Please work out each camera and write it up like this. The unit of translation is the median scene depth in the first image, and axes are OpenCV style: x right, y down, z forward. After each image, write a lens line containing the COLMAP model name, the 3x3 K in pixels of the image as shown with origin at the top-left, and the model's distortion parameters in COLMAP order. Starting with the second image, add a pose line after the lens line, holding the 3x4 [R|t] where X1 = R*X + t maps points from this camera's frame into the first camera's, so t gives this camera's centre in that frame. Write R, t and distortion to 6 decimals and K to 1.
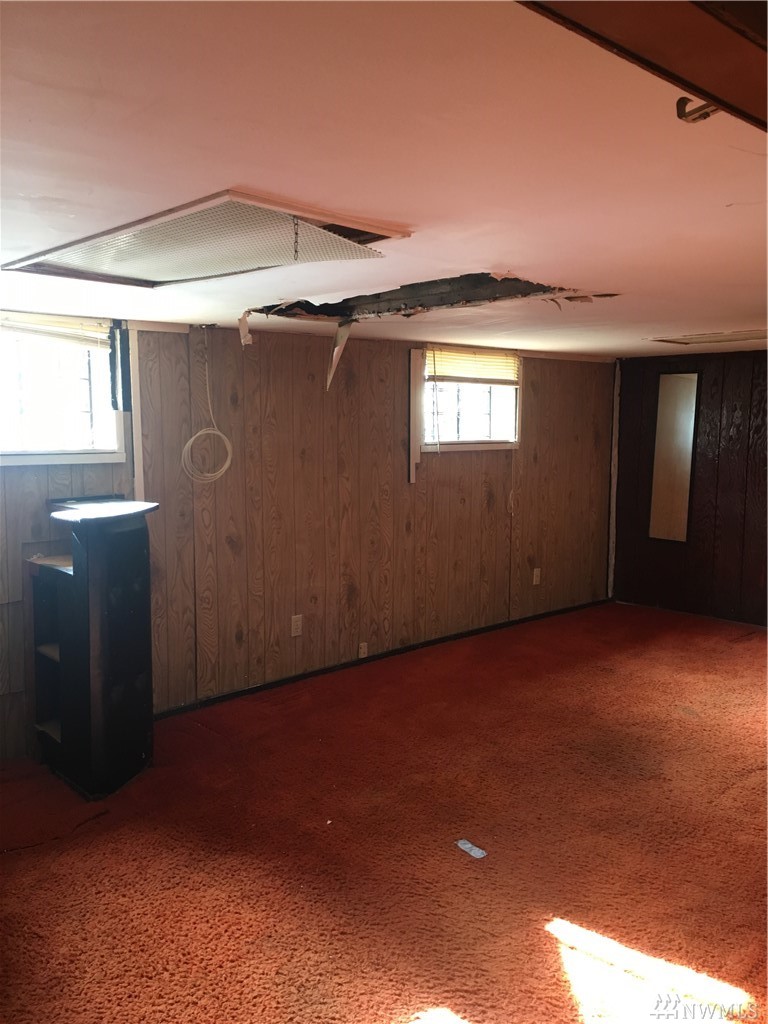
lens RADIAL K [[872.0, 0, 382.9], [0, 872.0, 505.3], [0, 0, 1]] dist [0.076338, -0.093970]
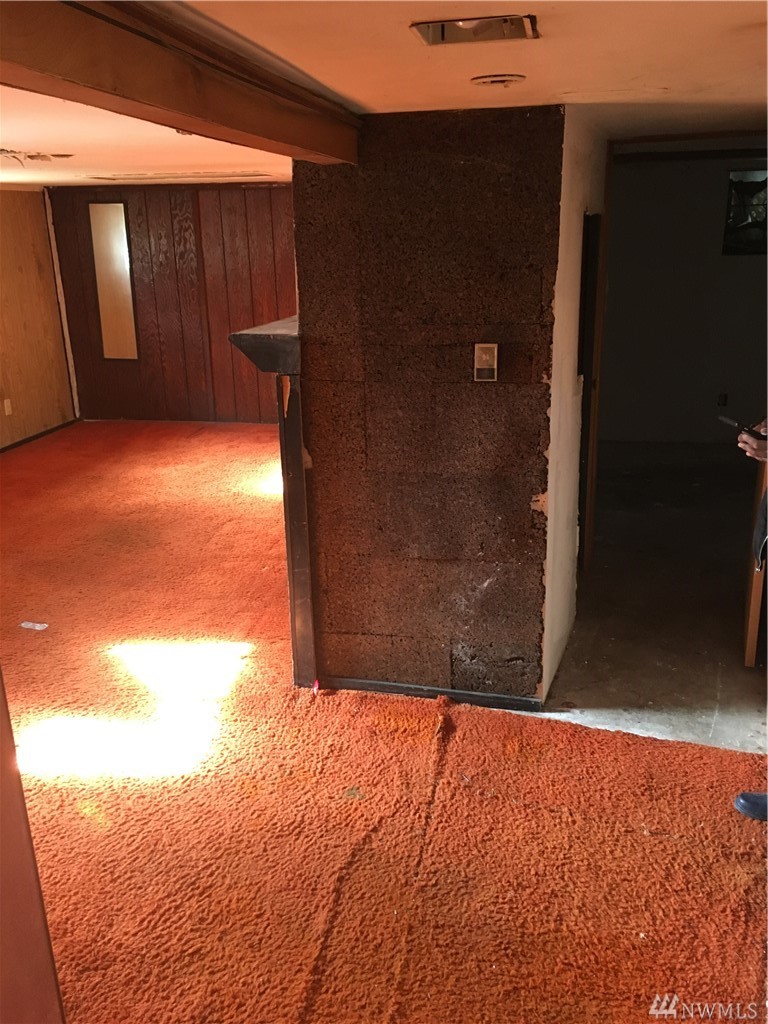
lens RADIAL K [[872.0, 0, 383.4], [0, 872.0, 511.5], [0, 0, 1]] dist [0.076338, -0.093970]
pose [[0.802574, -0.207884, 0.559160, -0.114032], [0.084301, 0.967434, 0.238673, -0.017560], [-0.590567, -0.144415, 0.793962, -0.182610]]
